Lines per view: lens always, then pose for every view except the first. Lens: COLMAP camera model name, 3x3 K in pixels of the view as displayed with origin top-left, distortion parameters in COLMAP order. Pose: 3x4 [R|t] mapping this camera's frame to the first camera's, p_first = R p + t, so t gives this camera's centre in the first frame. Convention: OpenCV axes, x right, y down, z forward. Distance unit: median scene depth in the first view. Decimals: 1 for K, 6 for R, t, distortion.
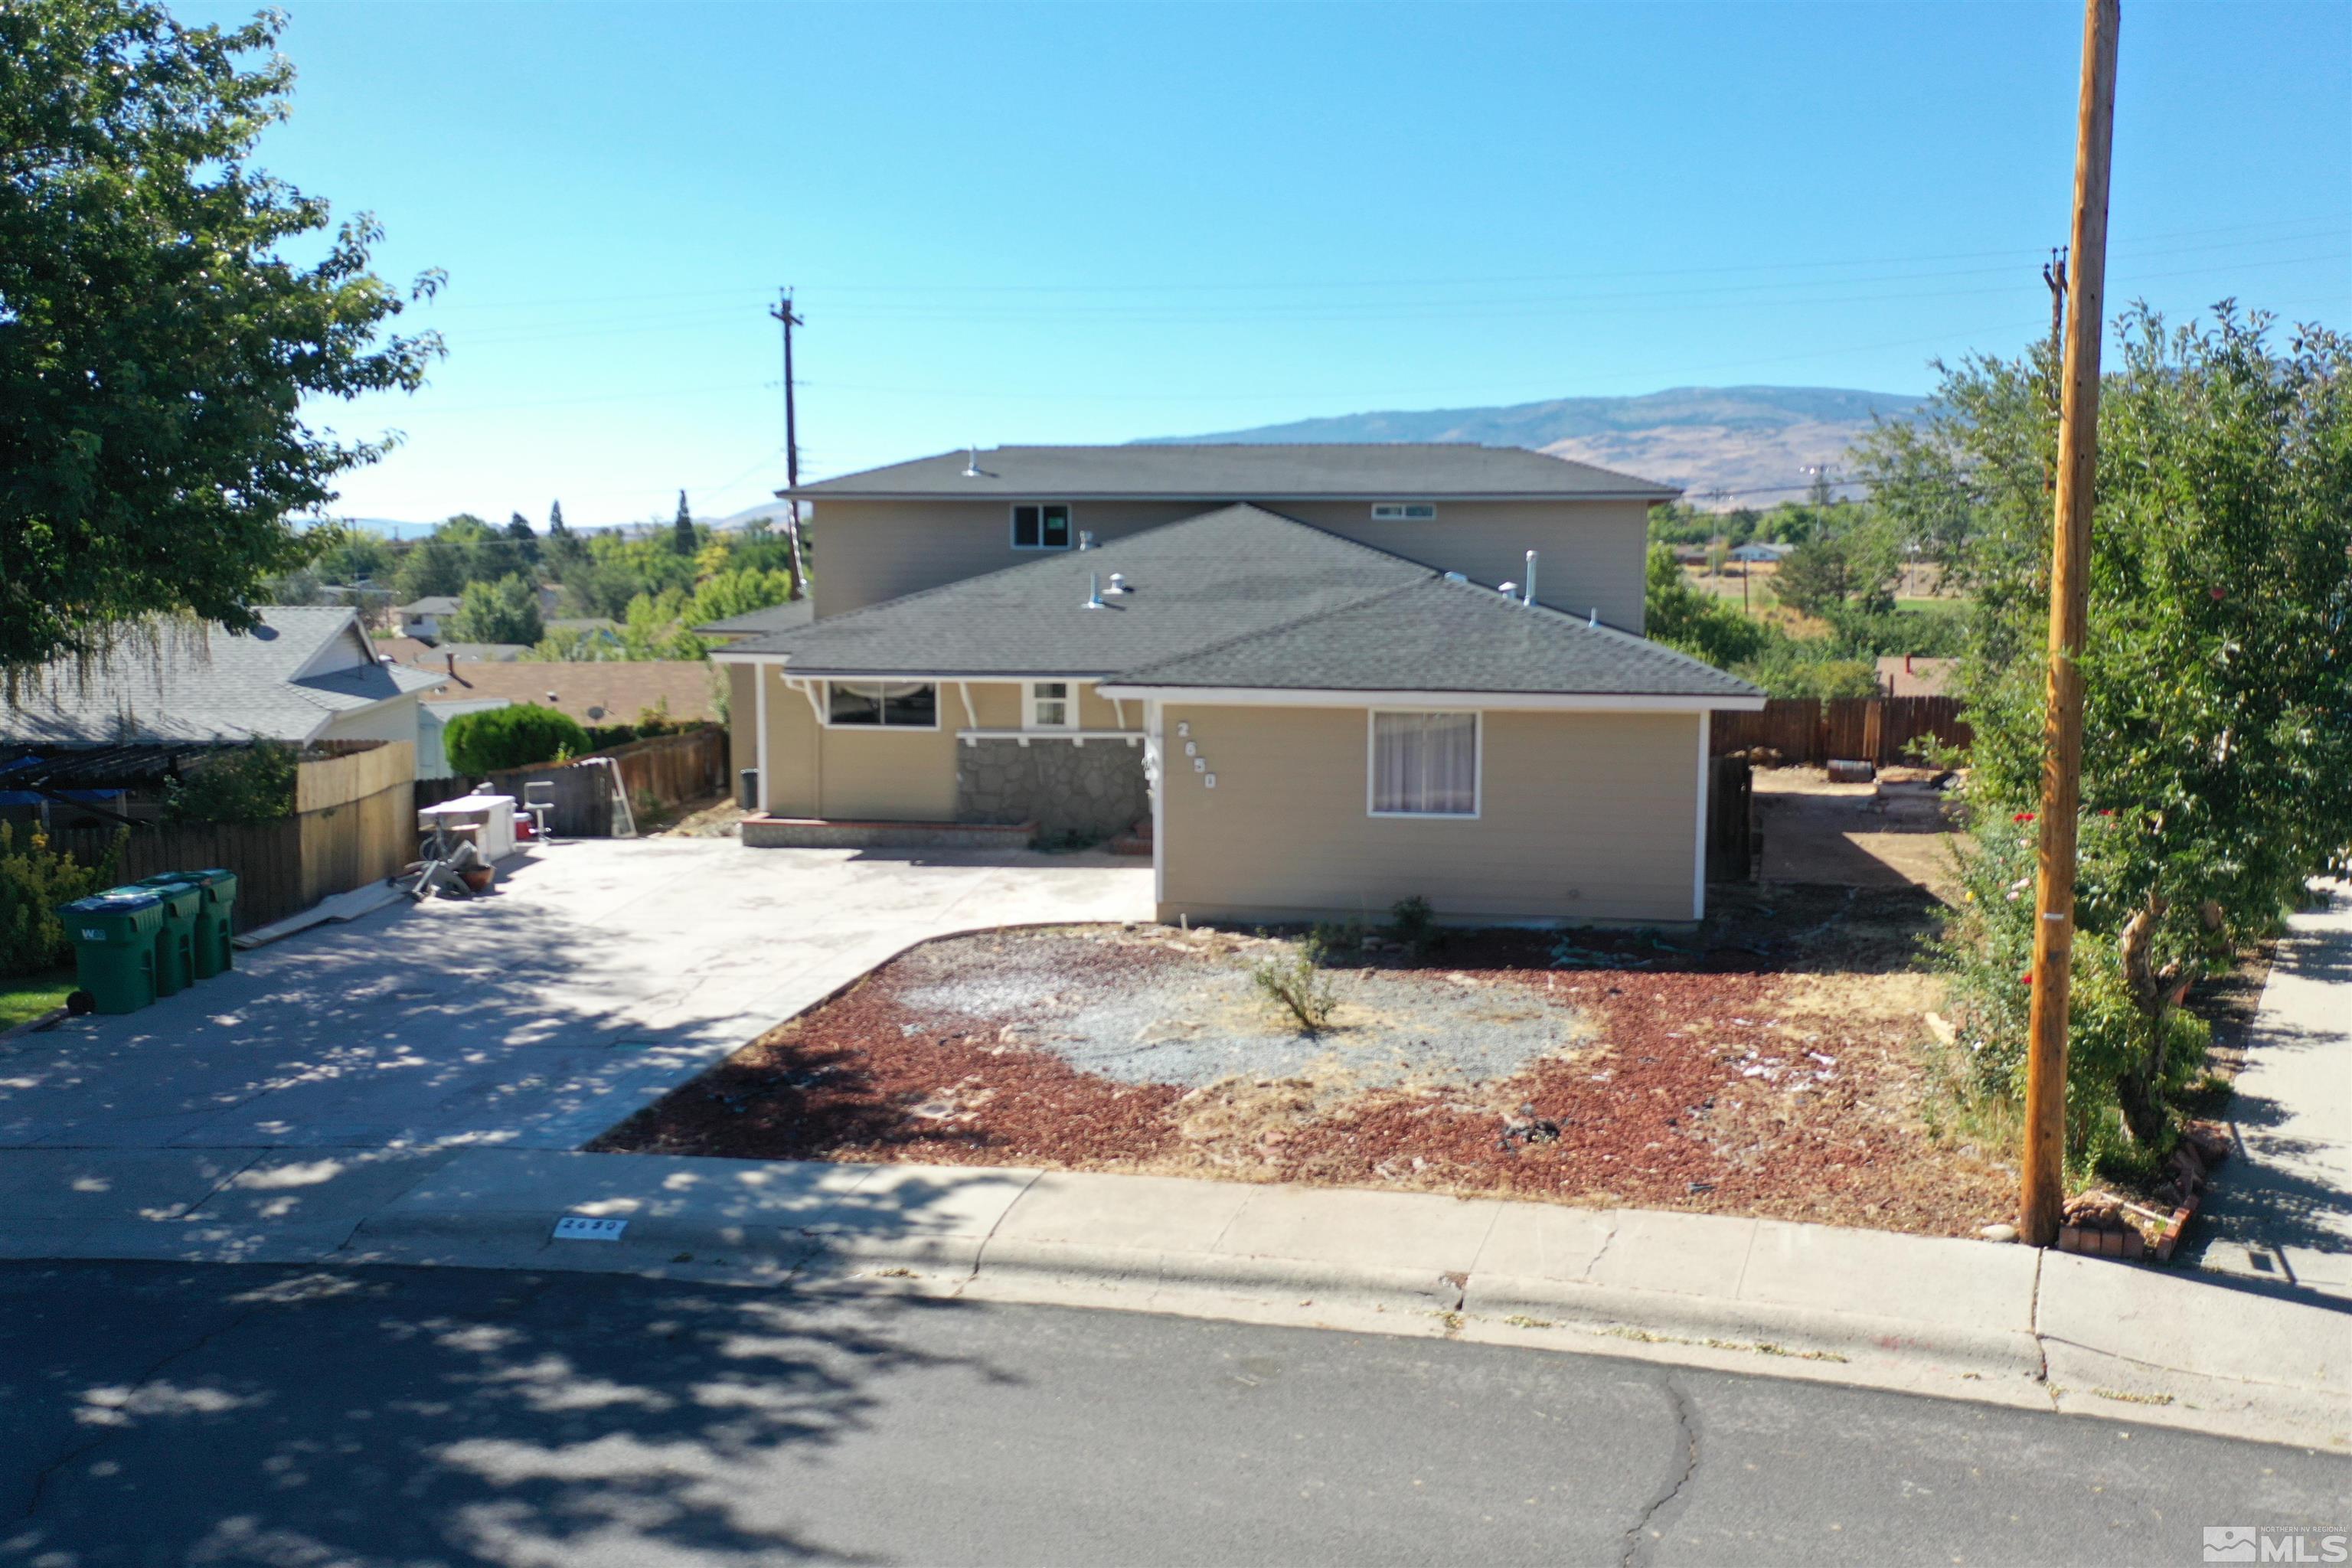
lens RADIAL K [[1828.1, 0, 1175.1], [0, 1828.1, 777.1], [0, 0, 1]] dist [0.001960, 0.000985]
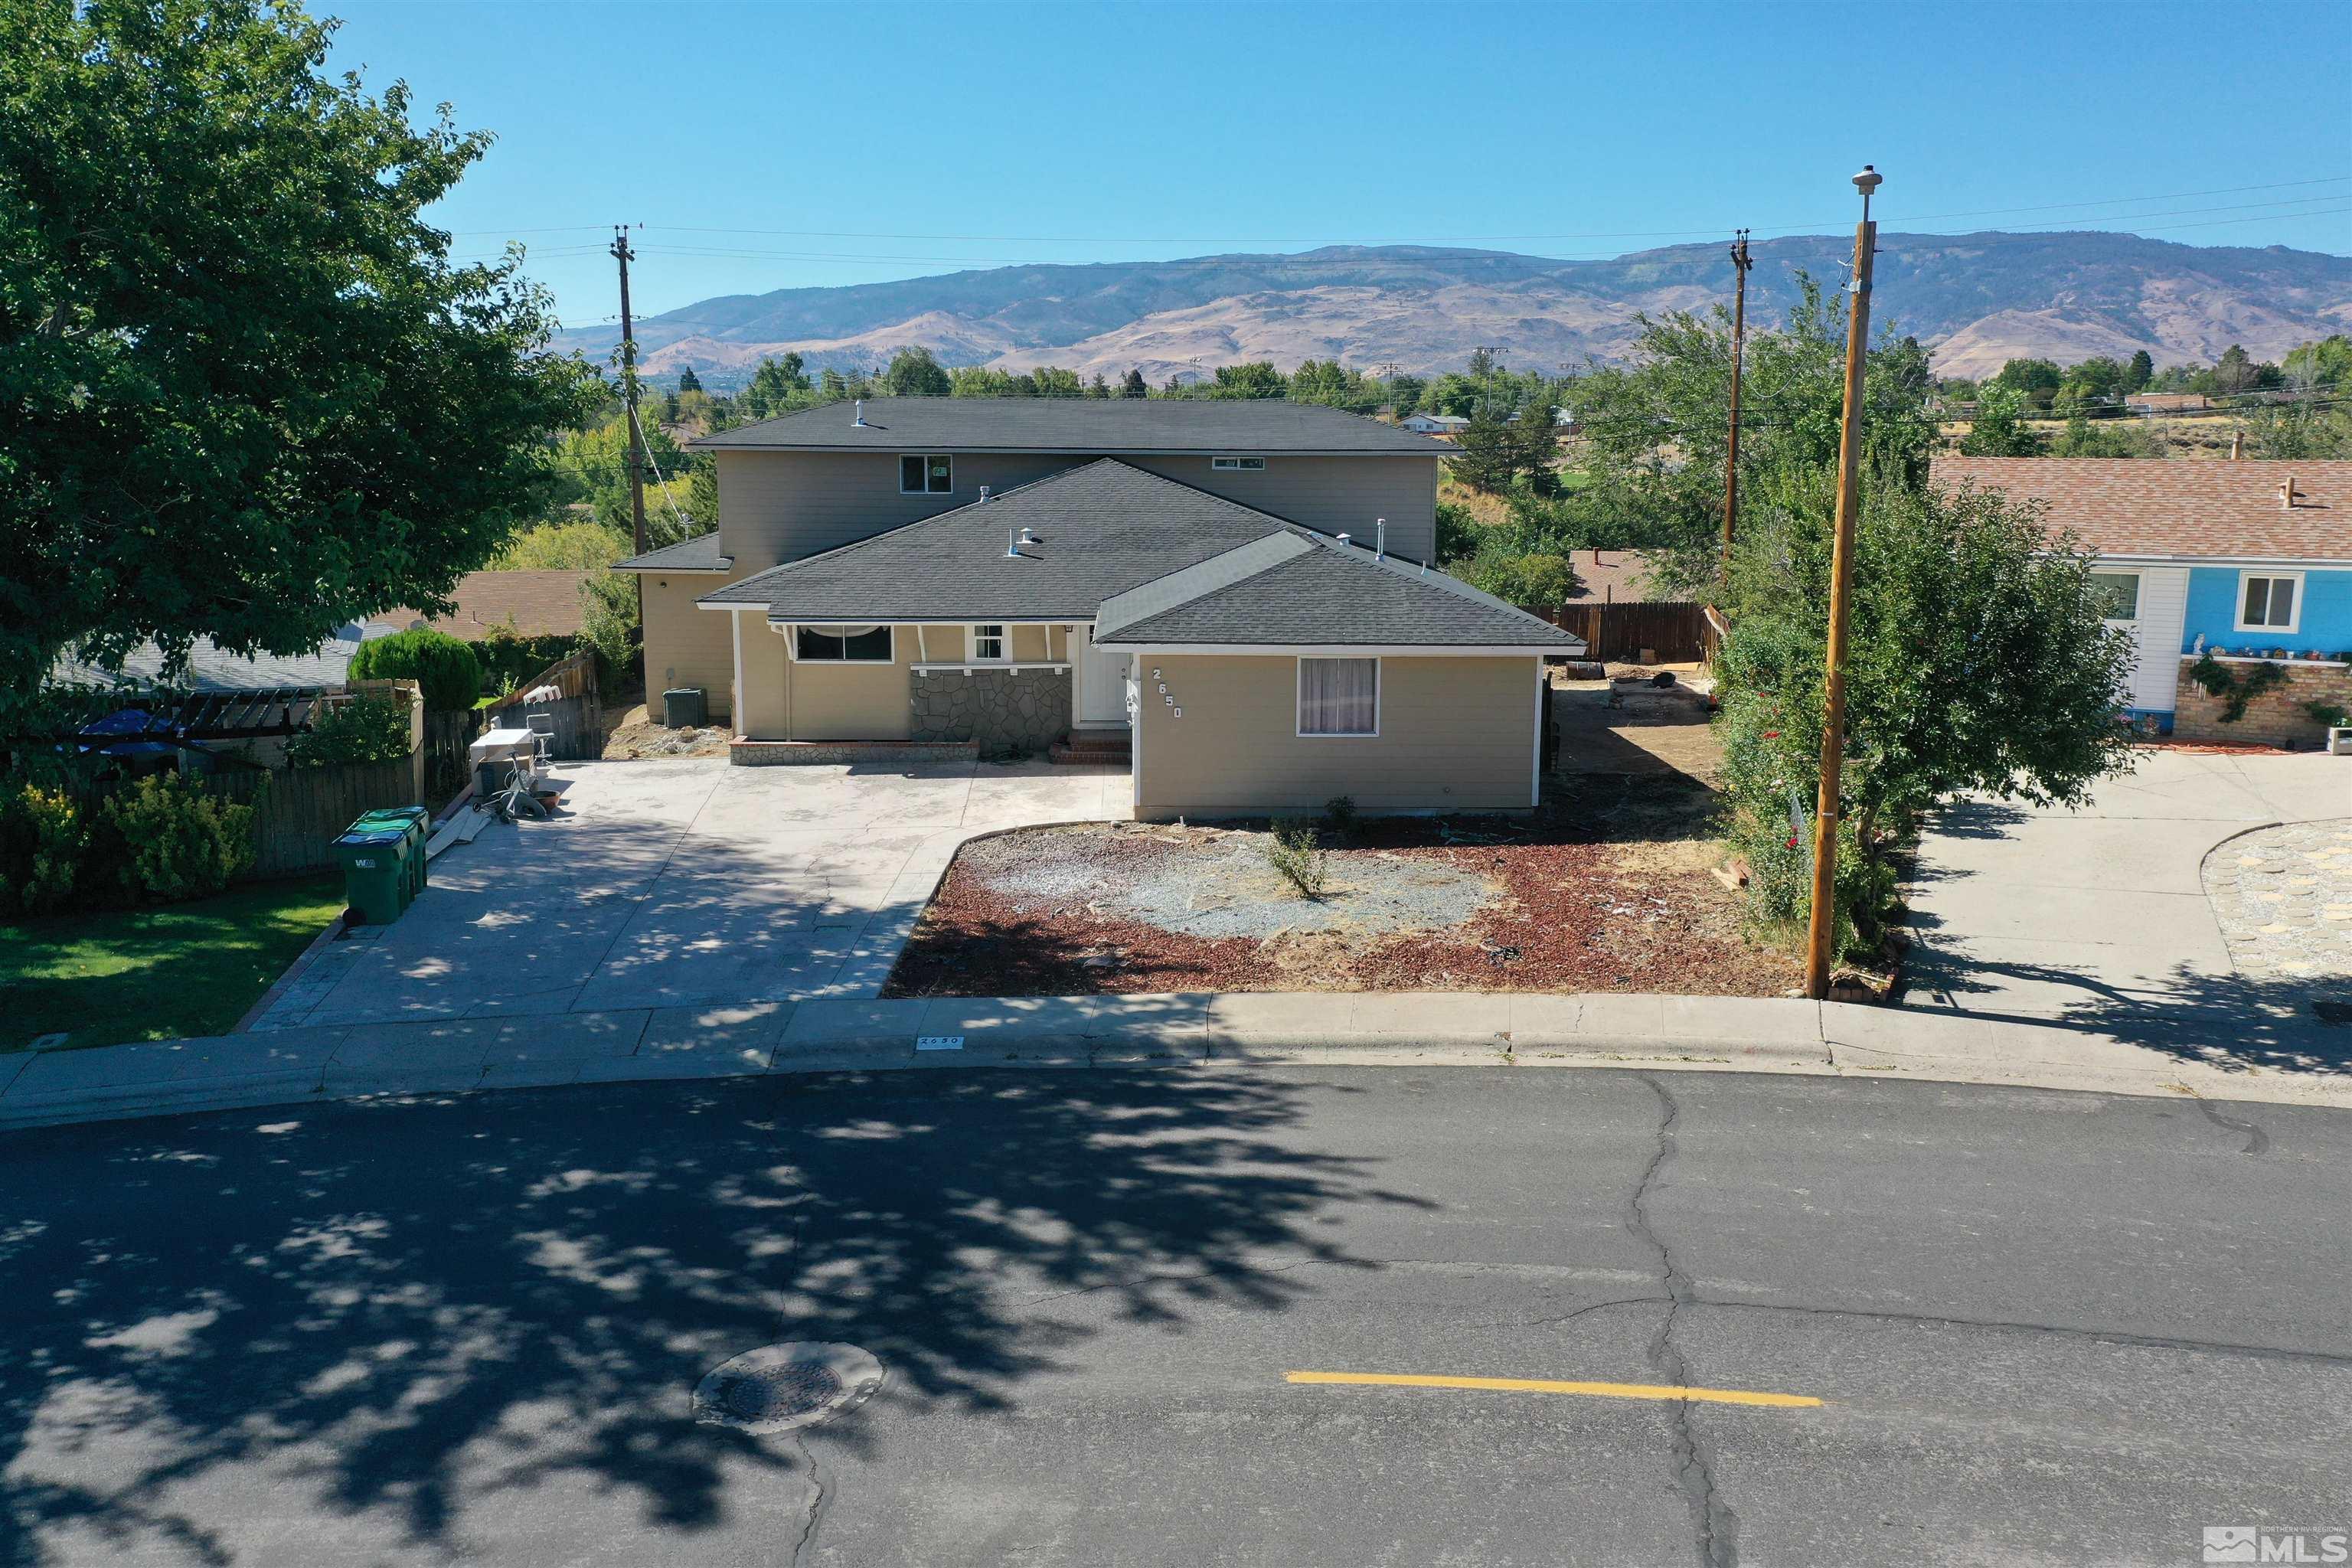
lens RADIAL K [[1828.1, 0, 1175.7], [0, 1828.1, 787.2], [0, 0, 1]] dist [0.001960, 0.000985]
pose [[0.984531, -0.032130, 0.172242, -0.244133], [0.018859, 0.996764, 0.078140, -0.054740], [-0.174195, -0.073683, 0.981951, -0.343384]]
